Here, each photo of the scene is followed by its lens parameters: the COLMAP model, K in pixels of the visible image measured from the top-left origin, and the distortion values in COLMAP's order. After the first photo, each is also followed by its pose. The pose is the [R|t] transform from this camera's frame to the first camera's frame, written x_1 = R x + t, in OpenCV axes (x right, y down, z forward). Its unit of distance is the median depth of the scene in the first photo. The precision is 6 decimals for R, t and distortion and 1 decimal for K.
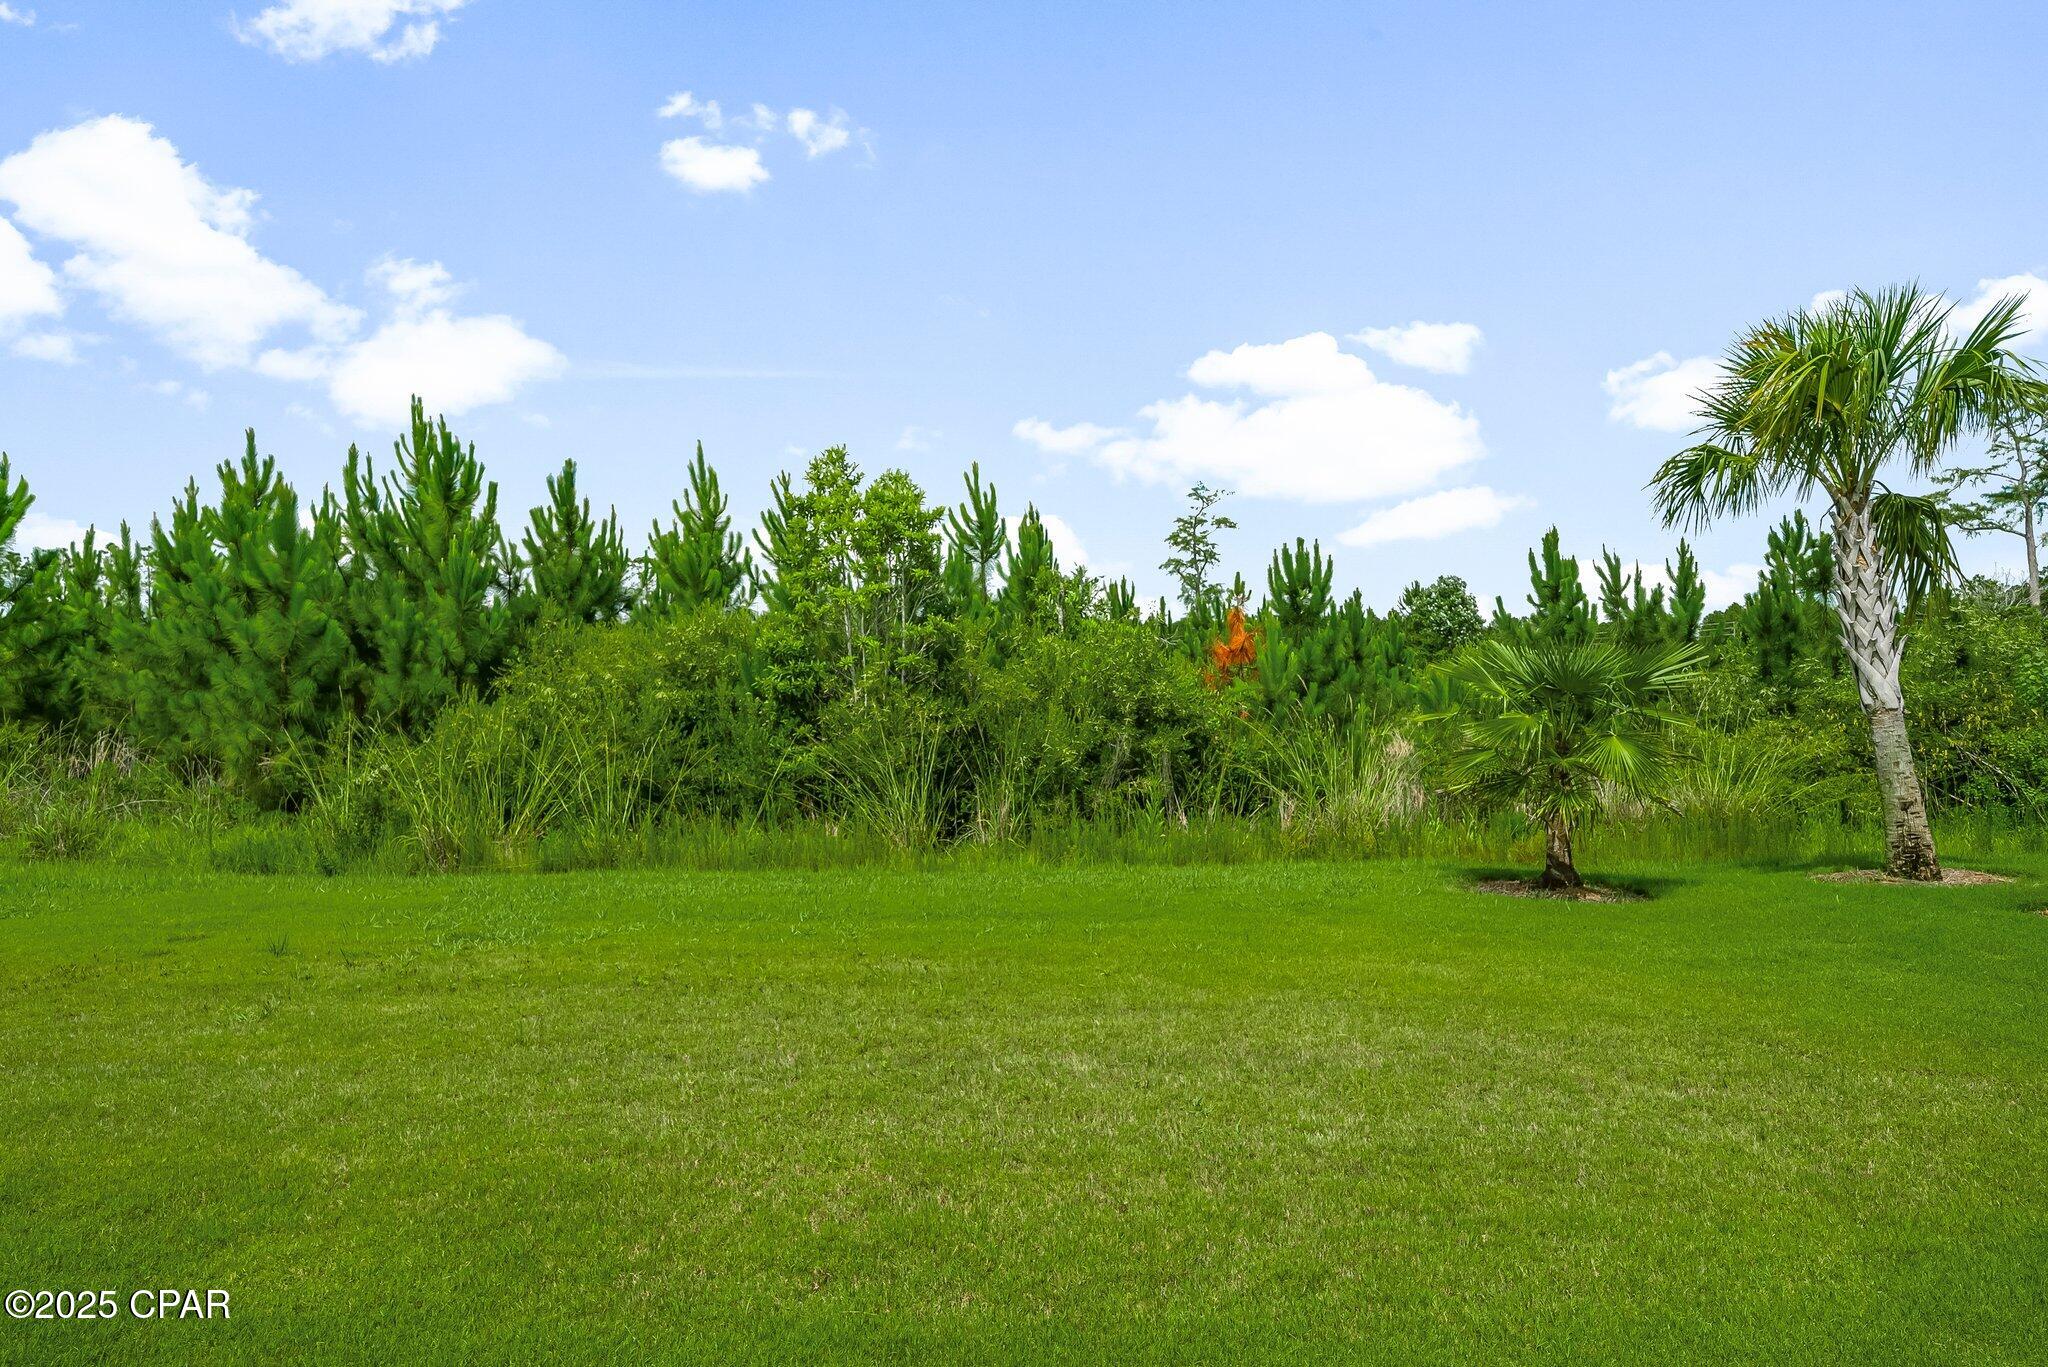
lens RADIAL K [[1089.7, 0, 1008.6], [0, 1089.7, 687.3], [0, 0, 1]] dist [0.003985, 0.000148]
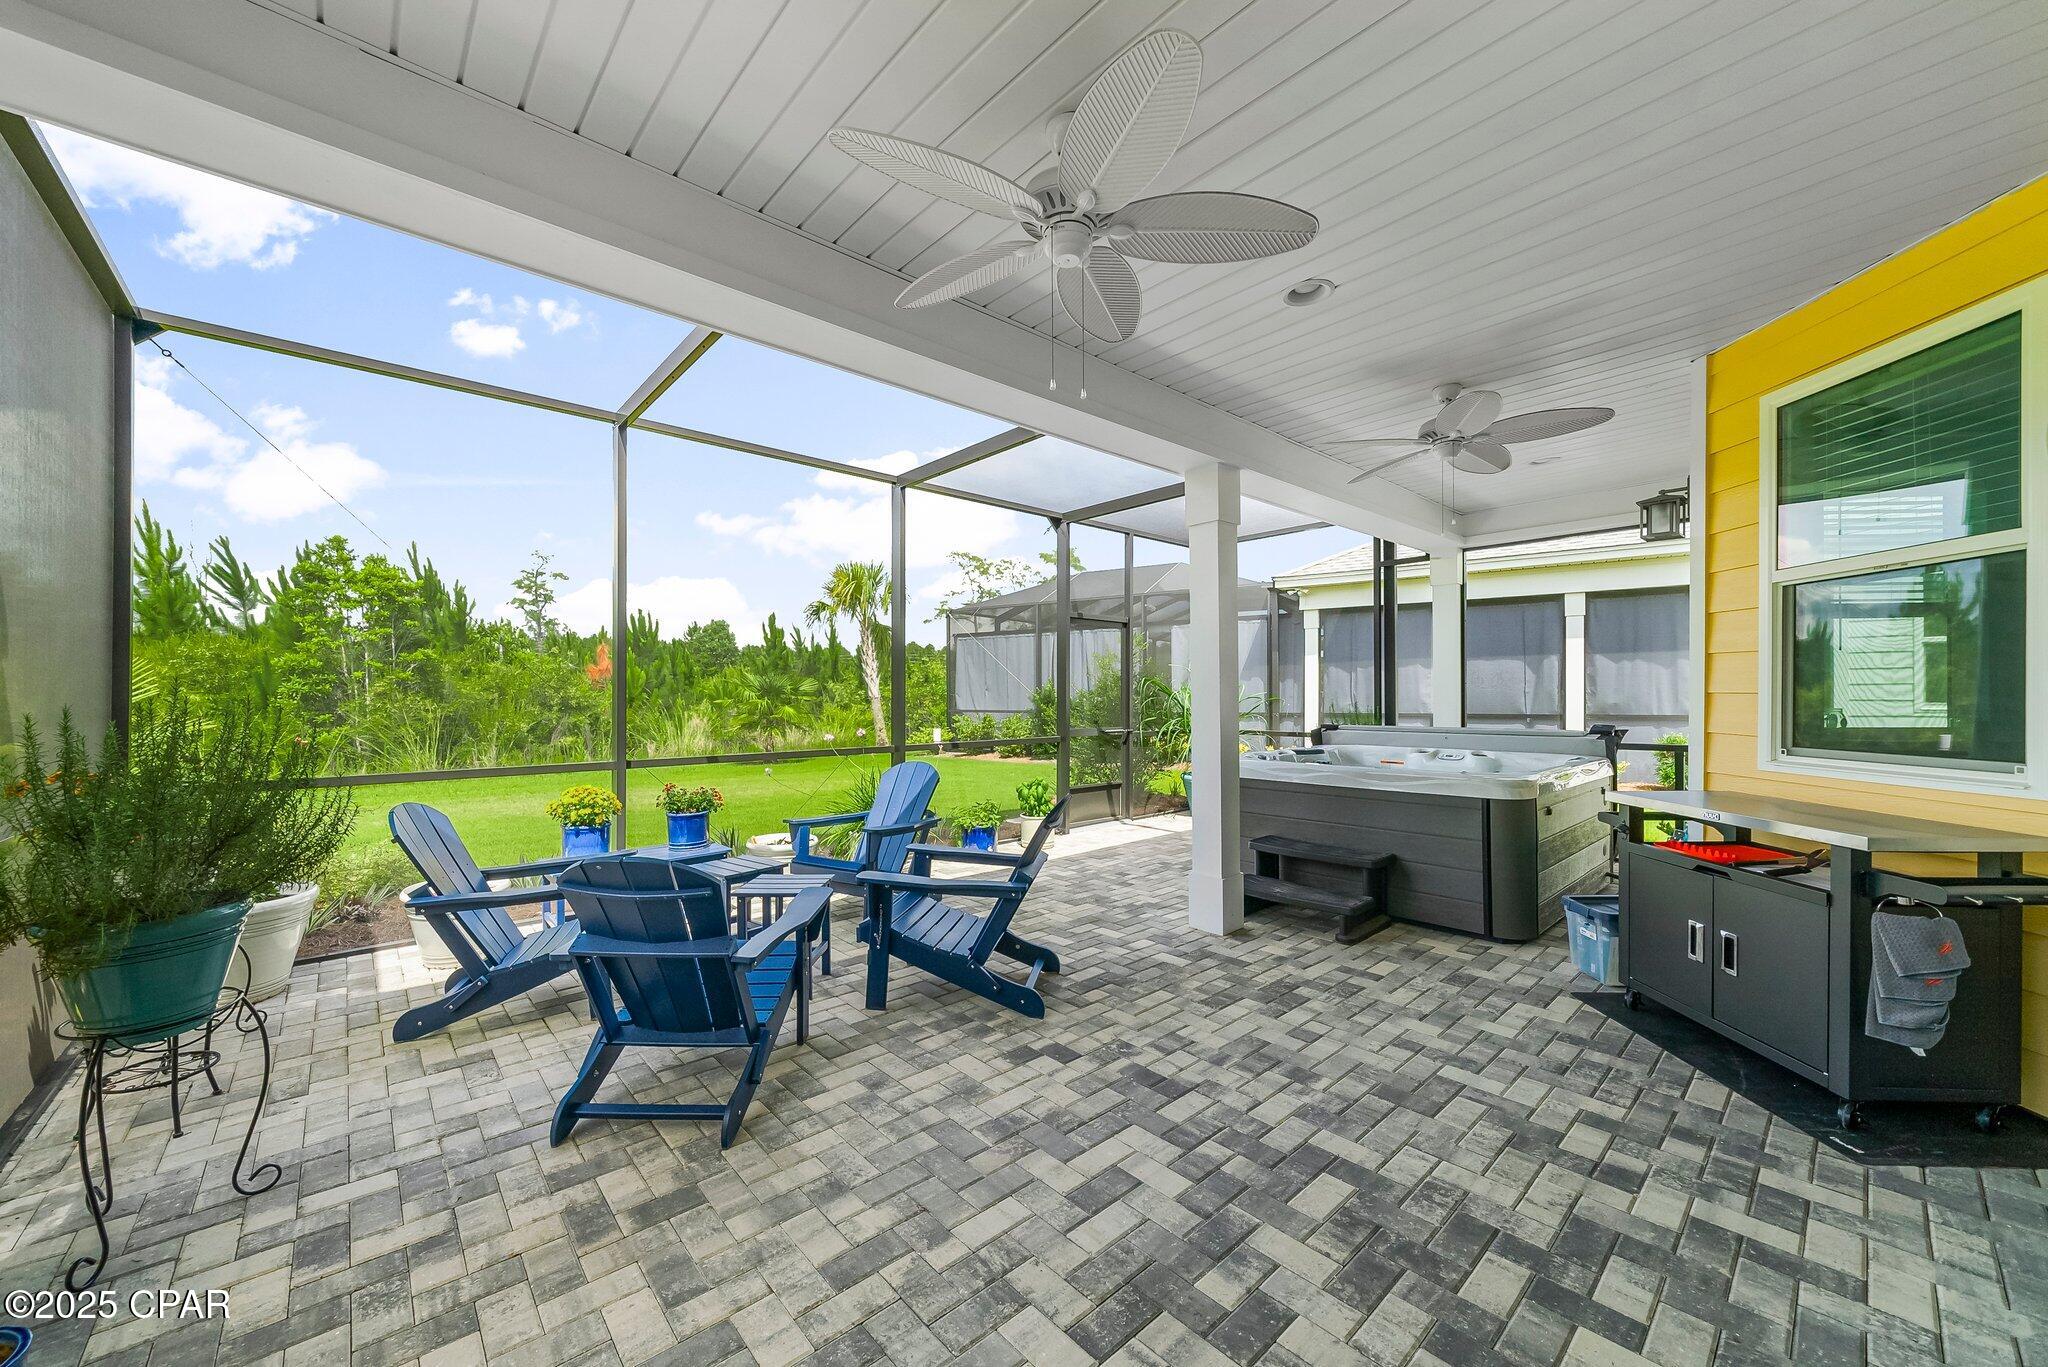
lens RADIAL K [[760.6, 0, 1027.2], [0, 760.6, 699.4], [0, 0, 1]] dist [-0.005796, 0.000967]
pose [[0.714455, -0.007823, 0.699637, -0.163462], [0.000373, 0.999942, 0.010799, 0.000637], [-0.699681, -0.007454, 0.714417, -0.364591]]
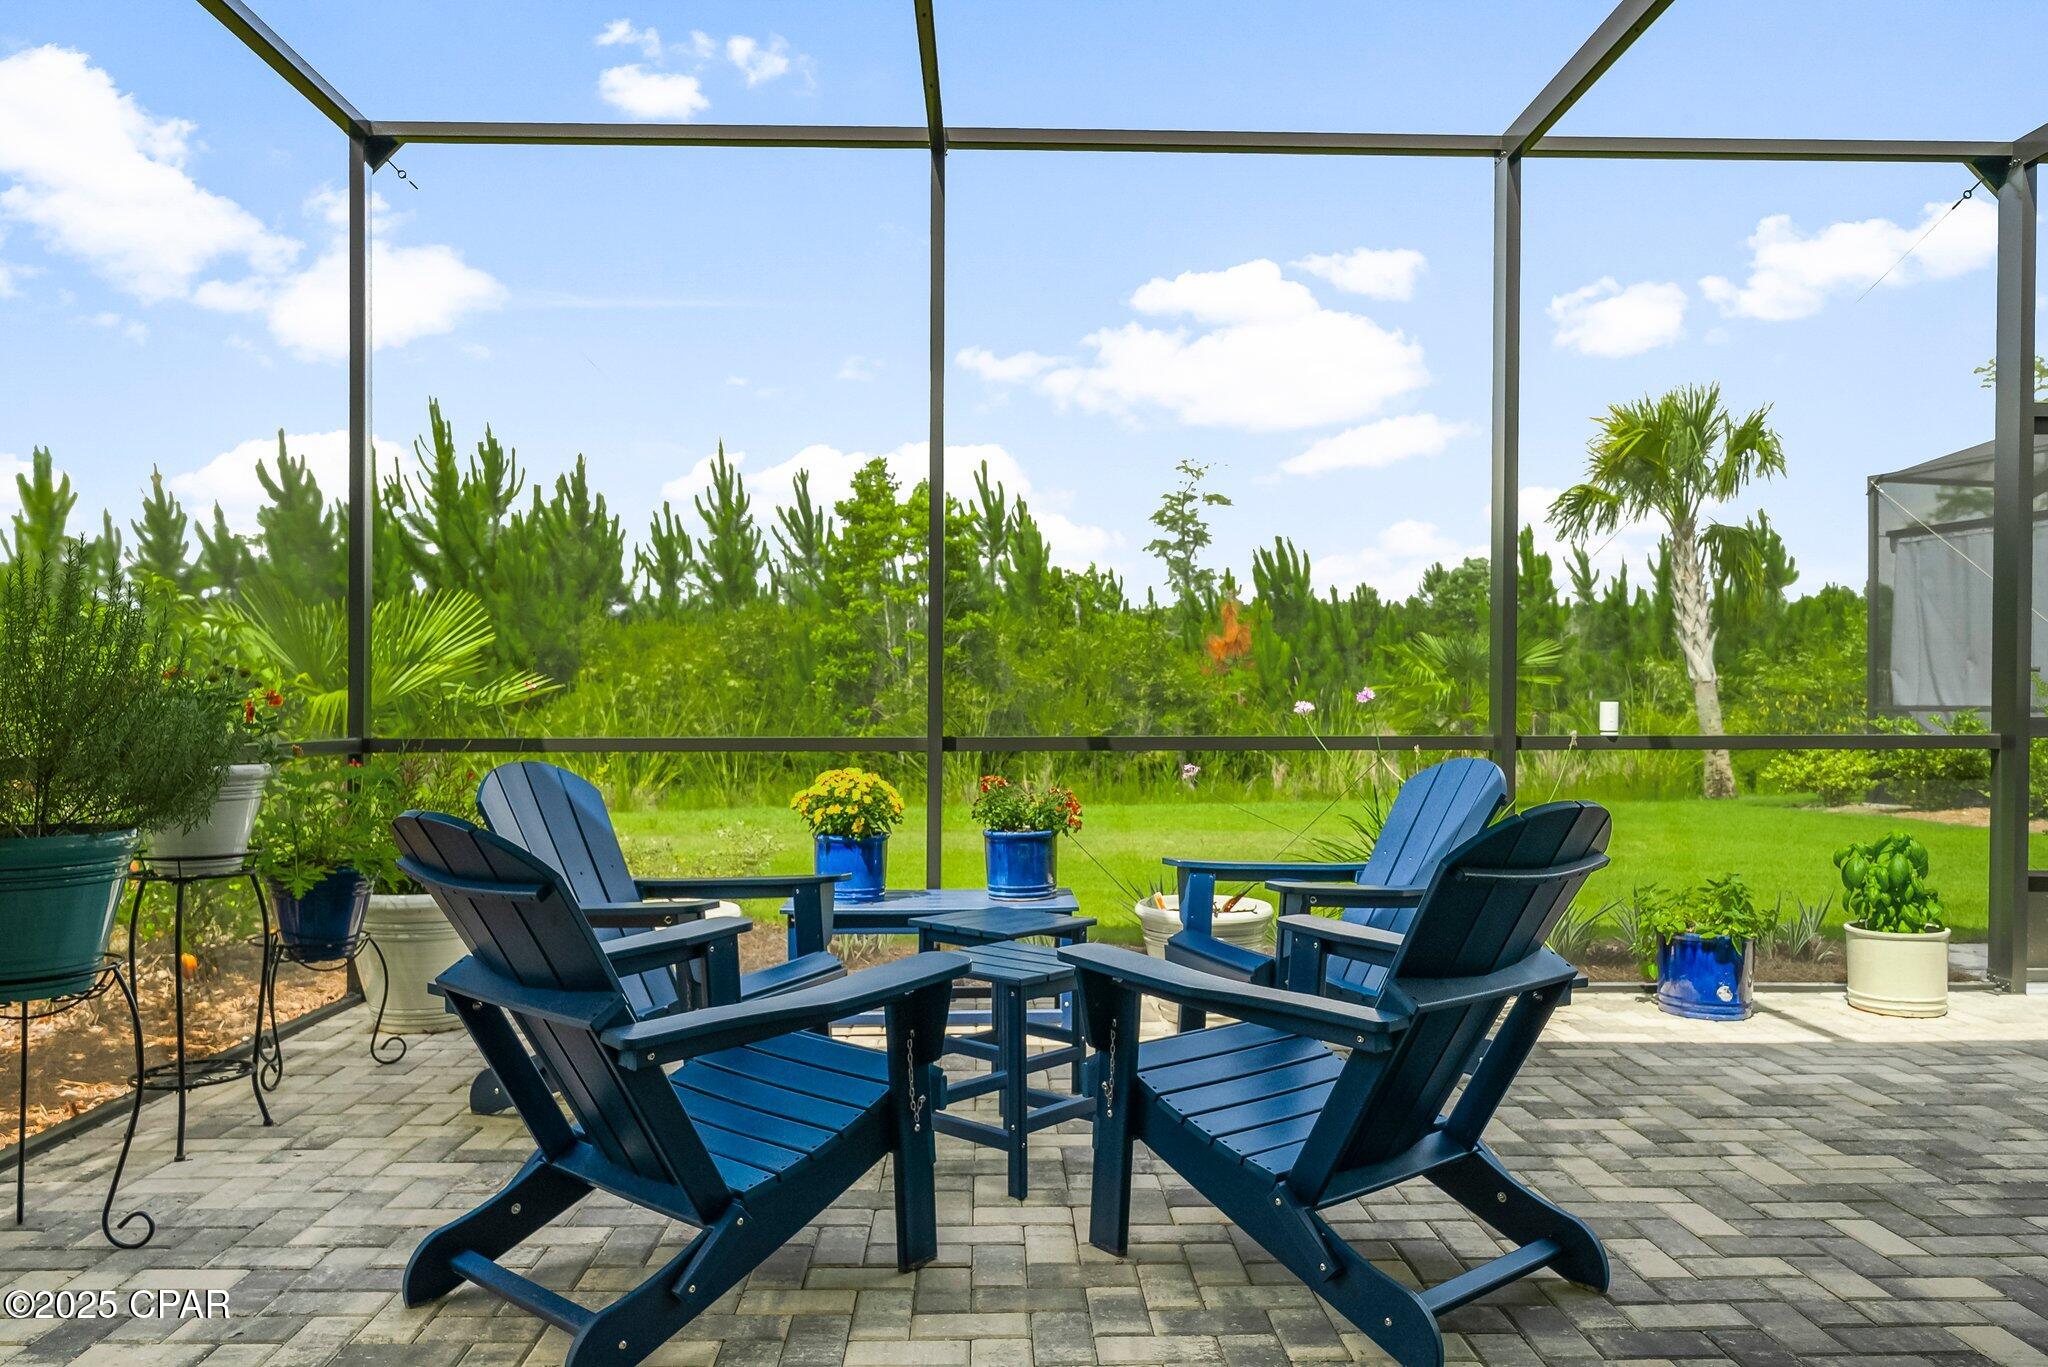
lens RADIAL K [[1428.9, 0, 1030.1], [0, 1428.9, 721.3], [0, 0, 1]] dist [0.000262, 0.009134]
pose [[0.997626, -0.005509, 0.068651, -0.082494], [0.004280, 0.999828, 0.018032, 0.016201], [-0.068739, -0.017695, 0.997478, -0.363344]]
